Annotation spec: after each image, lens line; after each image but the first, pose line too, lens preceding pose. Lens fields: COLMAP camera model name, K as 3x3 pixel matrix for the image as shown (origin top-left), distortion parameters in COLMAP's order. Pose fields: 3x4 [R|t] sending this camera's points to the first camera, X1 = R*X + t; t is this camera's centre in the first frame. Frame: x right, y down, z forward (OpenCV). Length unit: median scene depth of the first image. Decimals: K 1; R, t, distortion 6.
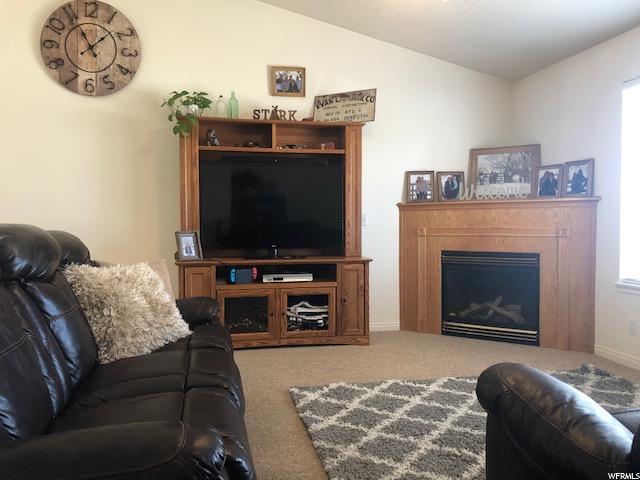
lens RADIAL K [[528.1, 0, 317.7], [0, 528.1, 240.5], [0, 0, 1]] dist [0.034155, -0.056363]
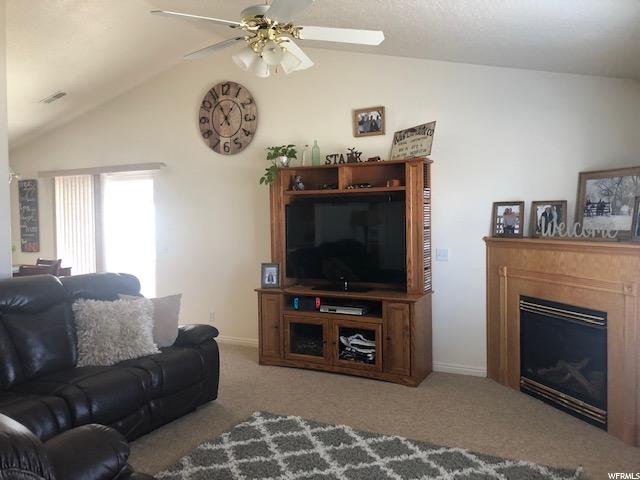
lens RADIAL K [[528.1, 0, 313.9], [0, 528.1, 239.6], [0, 0, 1]] dist [0.034155, -0.056363]
pose [[0.774084, 0.020315, -0.632757, 0.569338], [-0.013294, 0.999786, 0.015835, -0.088285], [0.632943, -0.003846, 0.774189, 0.125077]]
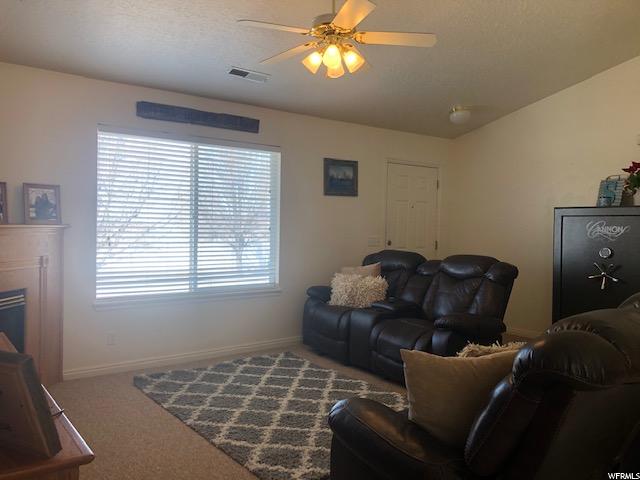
lens RADIAL K [[528.1, 0, 319.4], [0, 528.1, 238.8], [0, 0, 1]] dist [0.034155, -0.056363]
pose [[-0.435783, -0.035779, 0.899340, -0.548441], [0.022437, 0.998467, 0.050595, -0.087590], [-0.899772, 0.042227, -0.434313, 0.933687]]
